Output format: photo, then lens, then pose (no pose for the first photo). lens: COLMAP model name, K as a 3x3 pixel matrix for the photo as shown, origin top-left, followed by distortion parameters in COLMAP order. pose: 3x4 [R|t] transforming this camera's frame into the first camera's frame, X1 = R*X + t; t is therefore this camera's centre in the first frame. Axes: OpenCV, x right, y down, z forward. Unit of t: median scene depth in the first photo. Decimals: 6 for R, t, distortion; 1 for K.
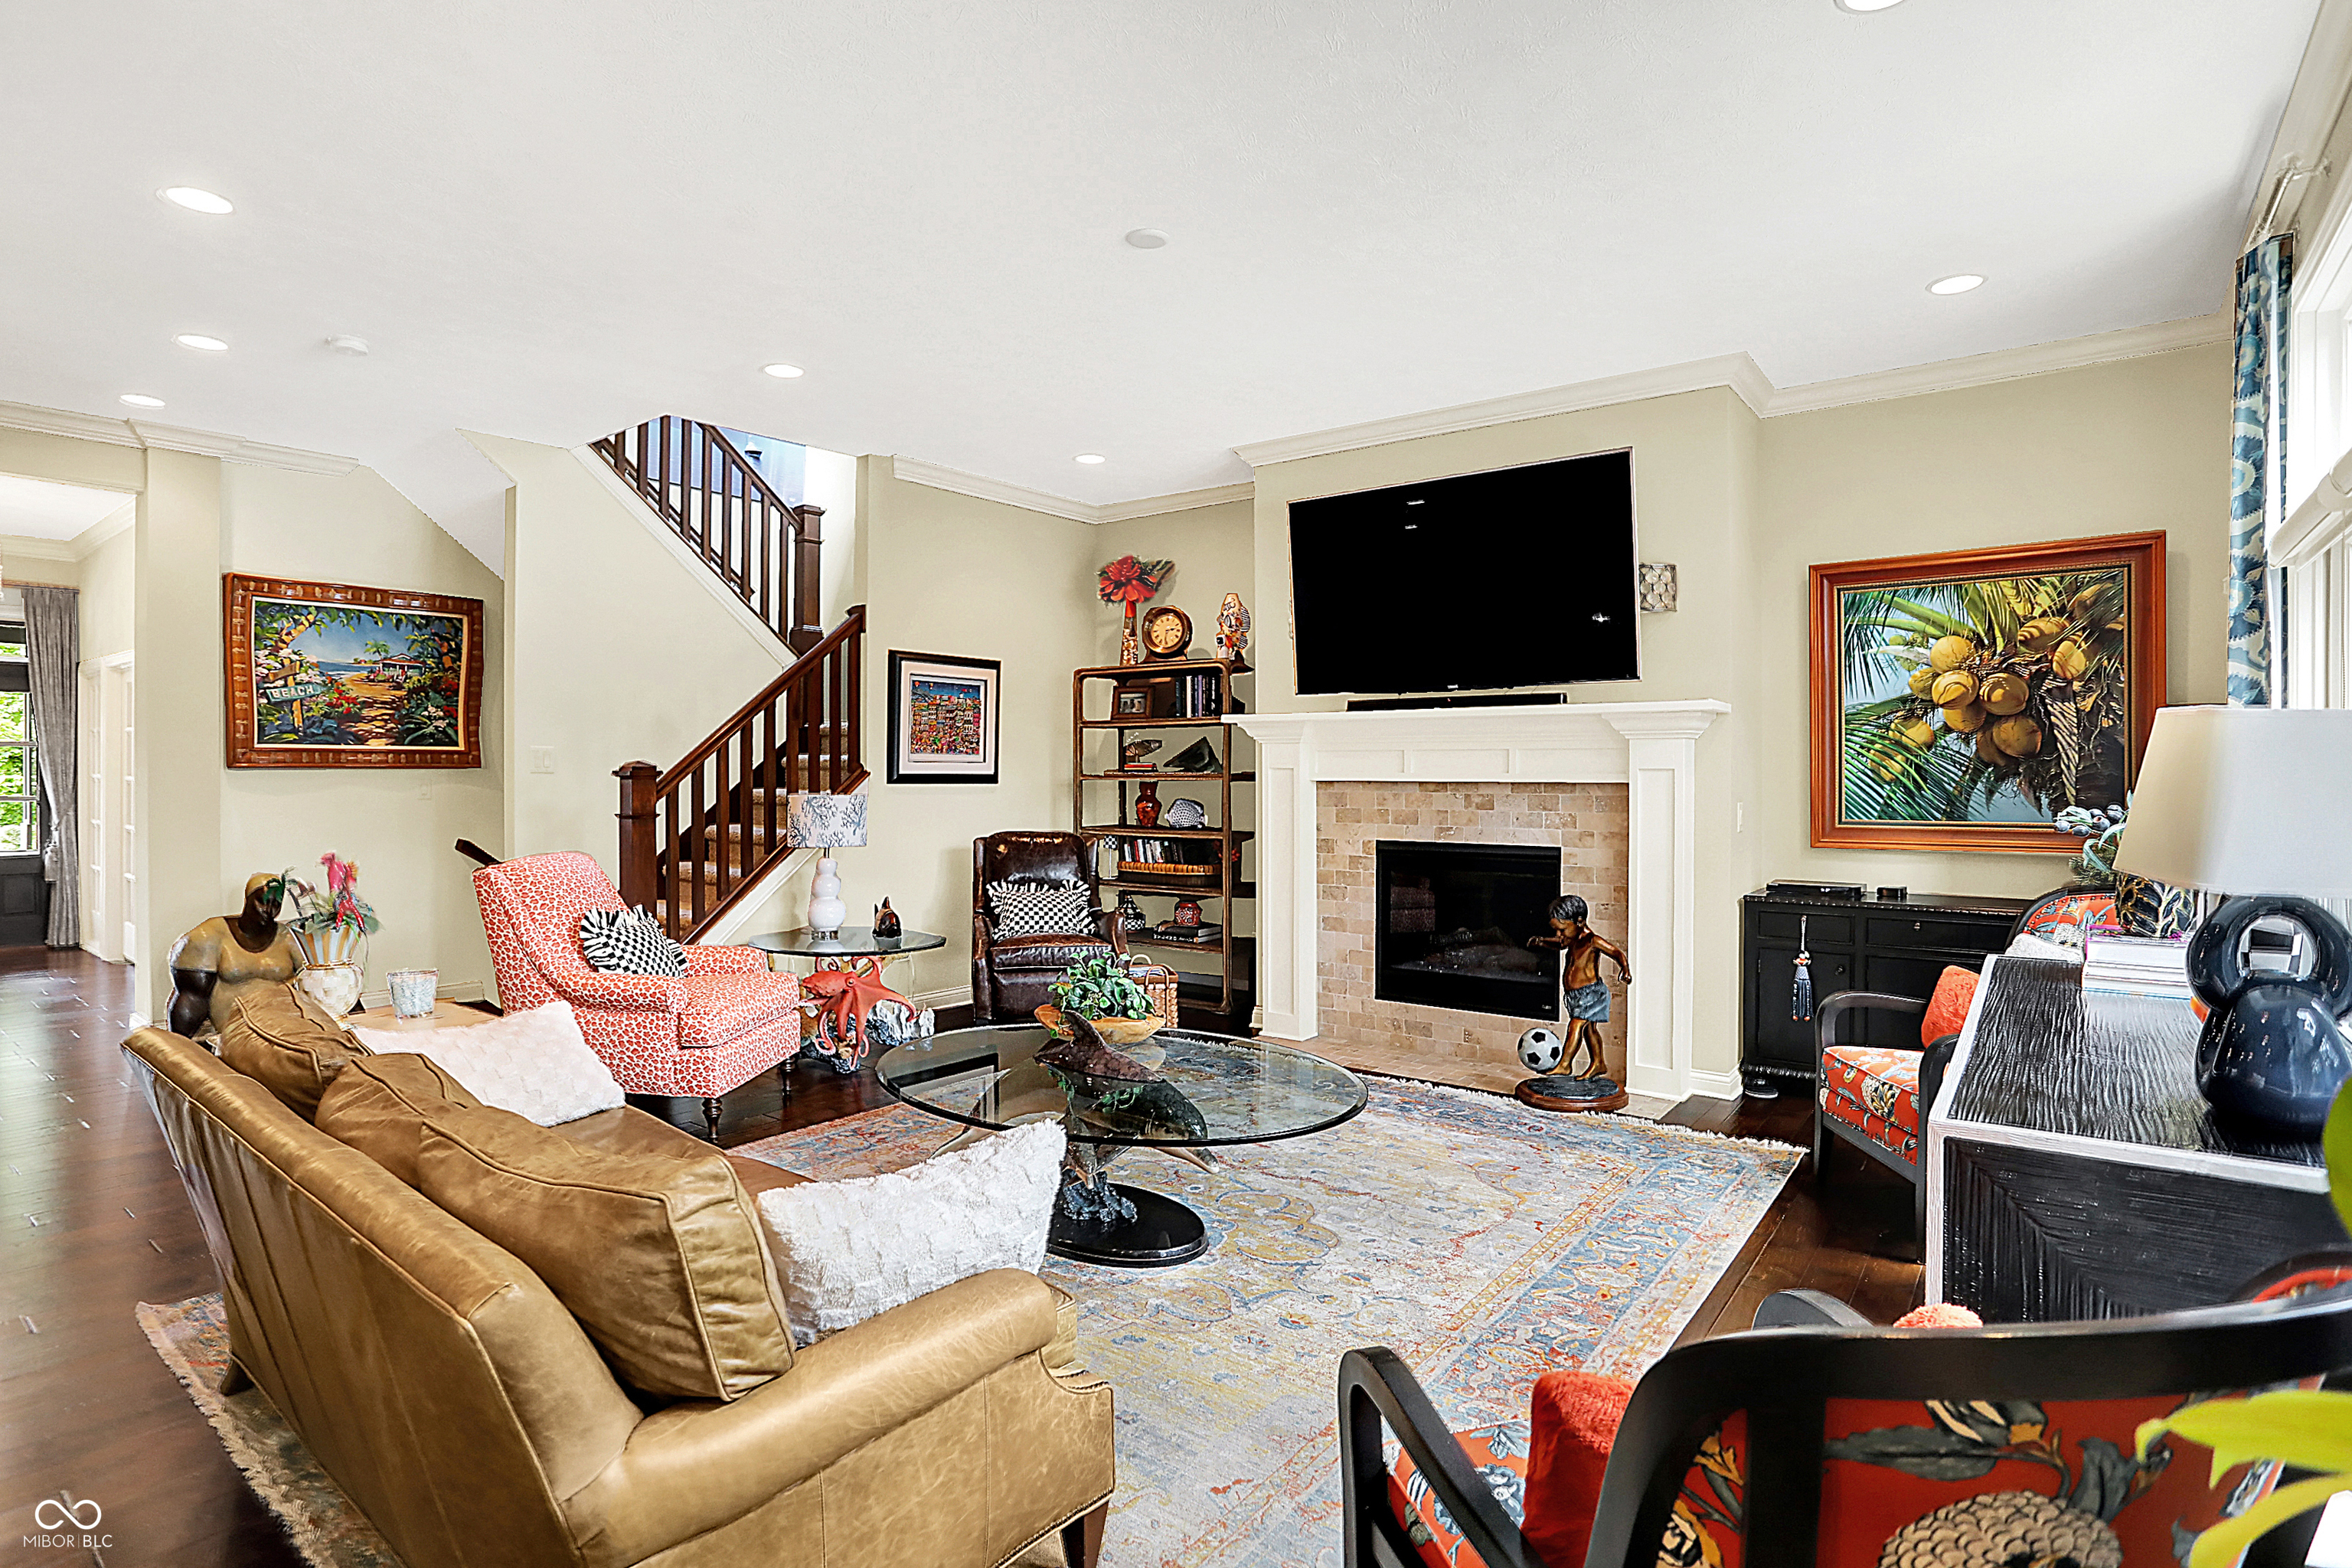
lens RADIAL K [[1205.0, 0, 1163.3], [0, 1205.0, 769.3], [0, 0, 1]] dist [-0.064578, 0.026742]
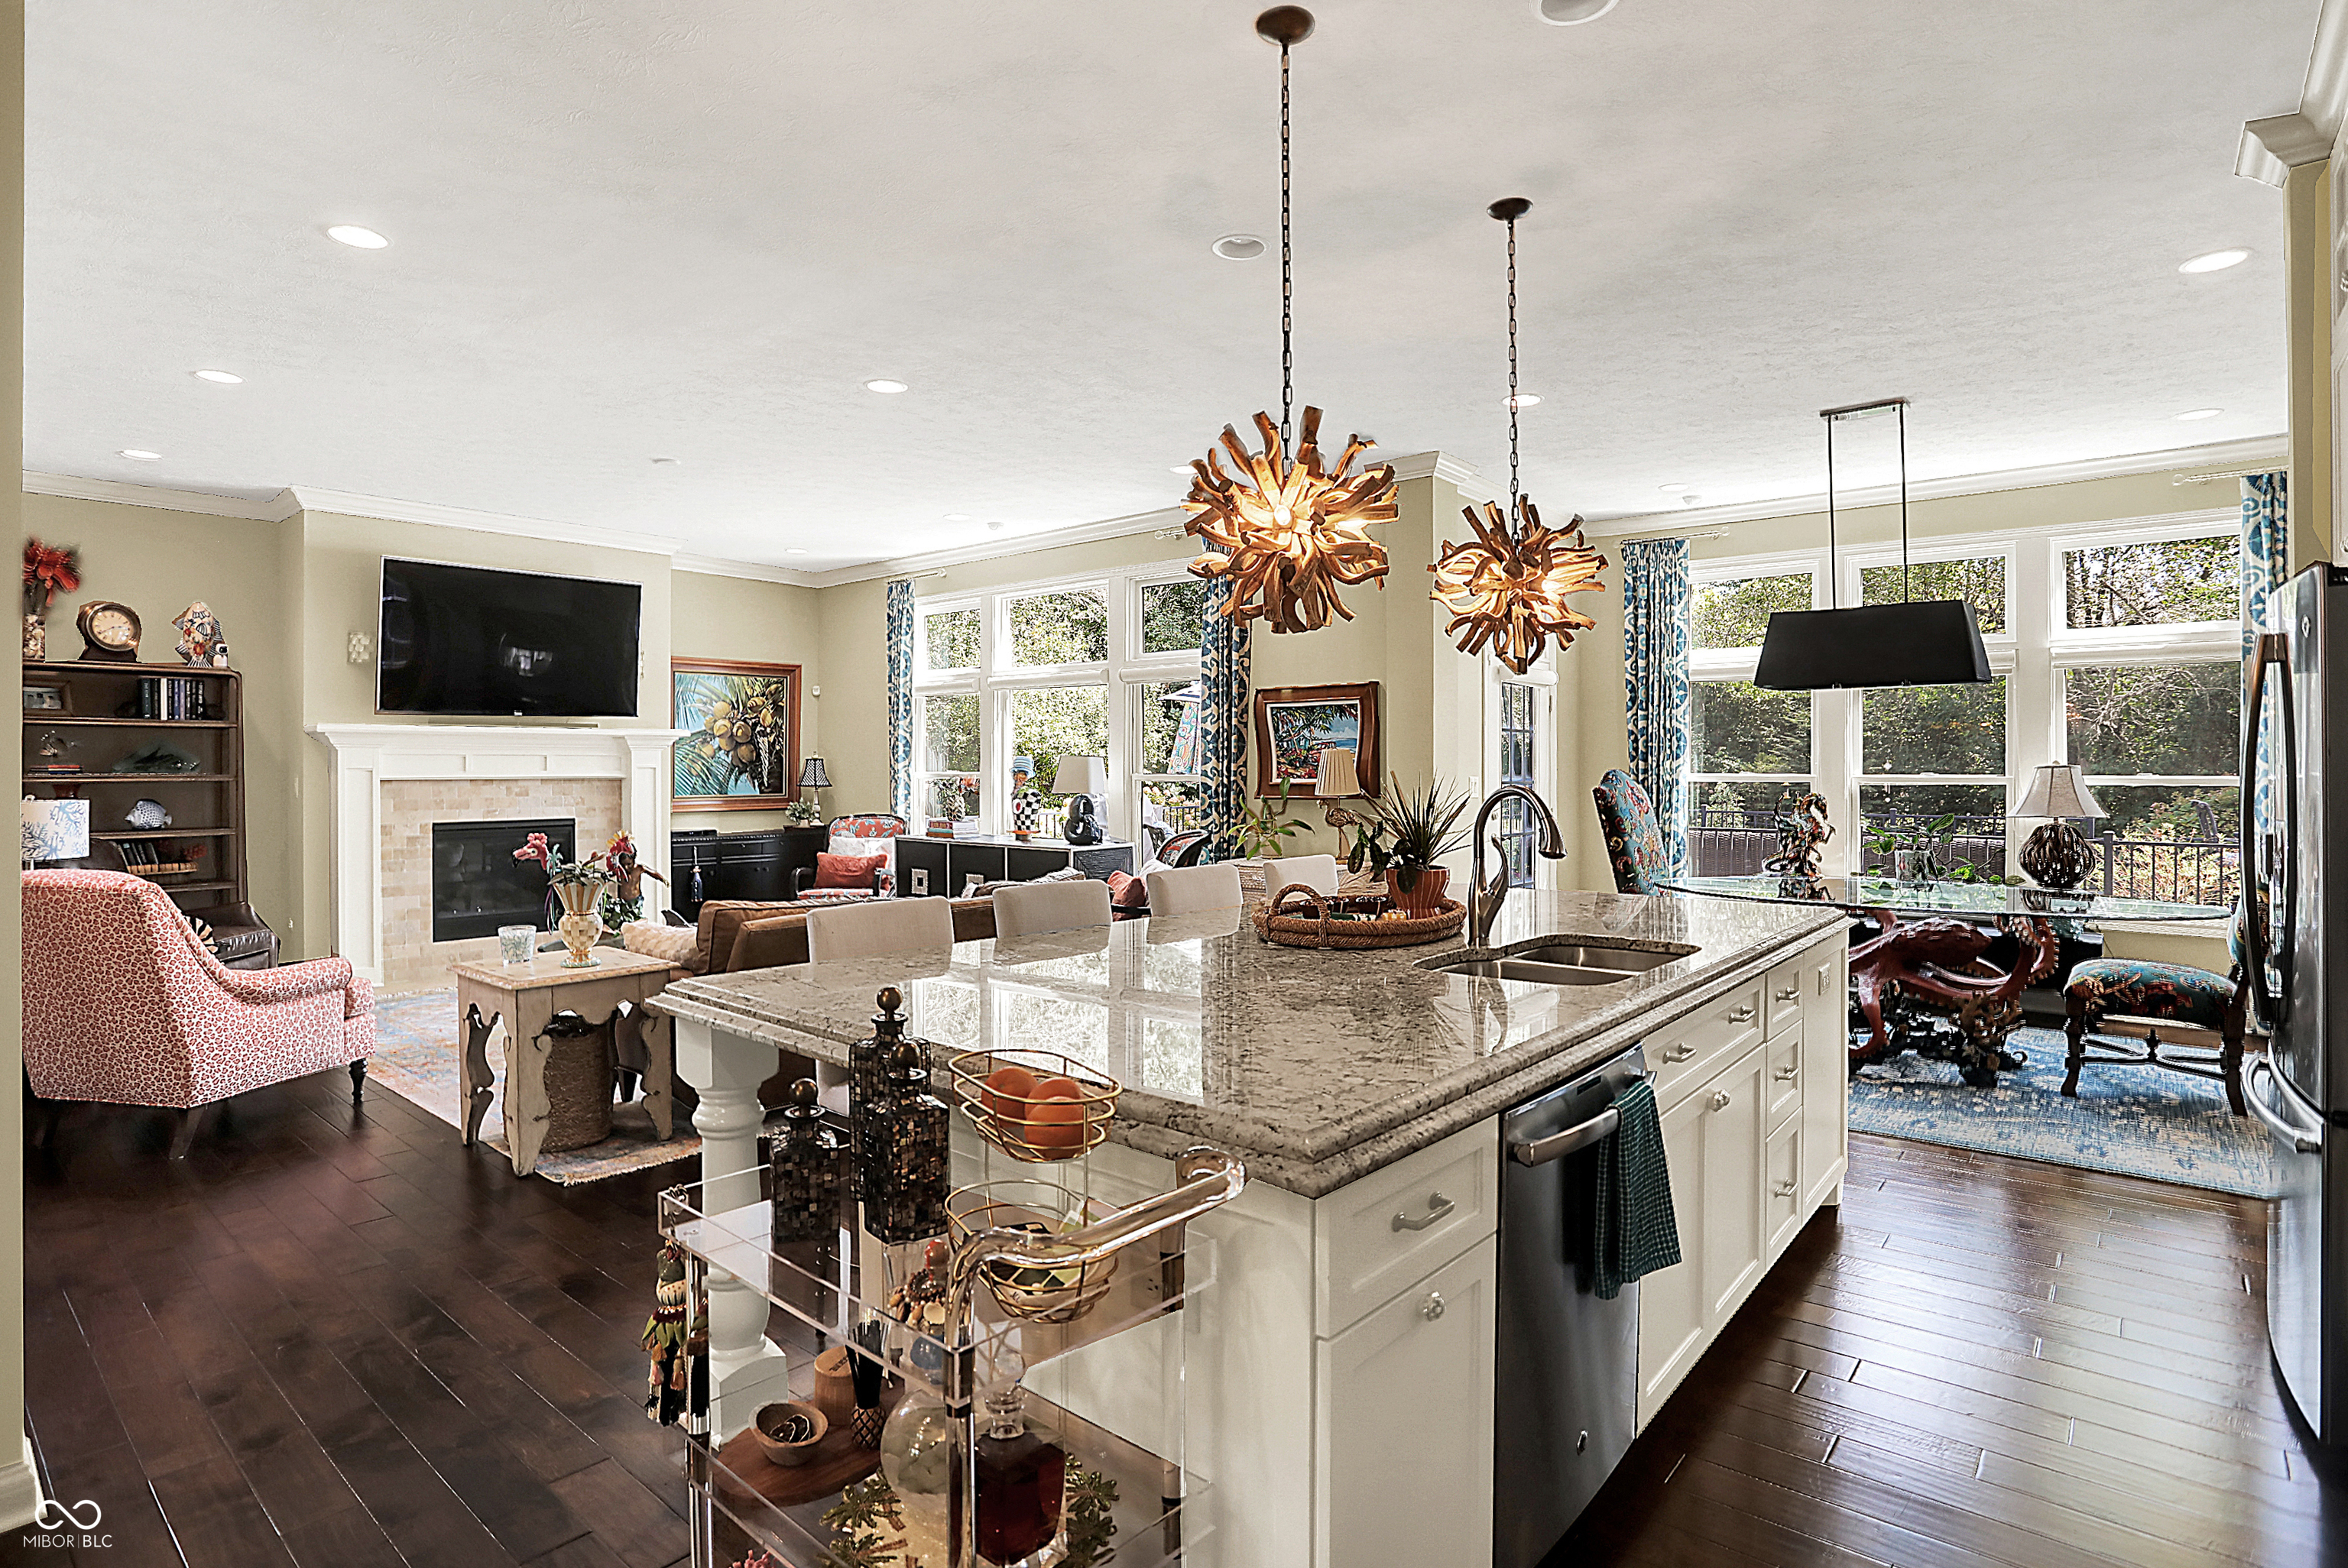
lens RADIAL K [[1202.8, 0, 1165.9], [0, 1202.8, 773.1], [0, 0, 1]] dist [-0.064578, 0.026742]
pose [[0.042722, -0.005540, 0.999072, -1.092725], [0.002171, 0.999983, 0.005452, -0.001577], [-0.999085, 0.001937, 0.042733, 0.135859]]
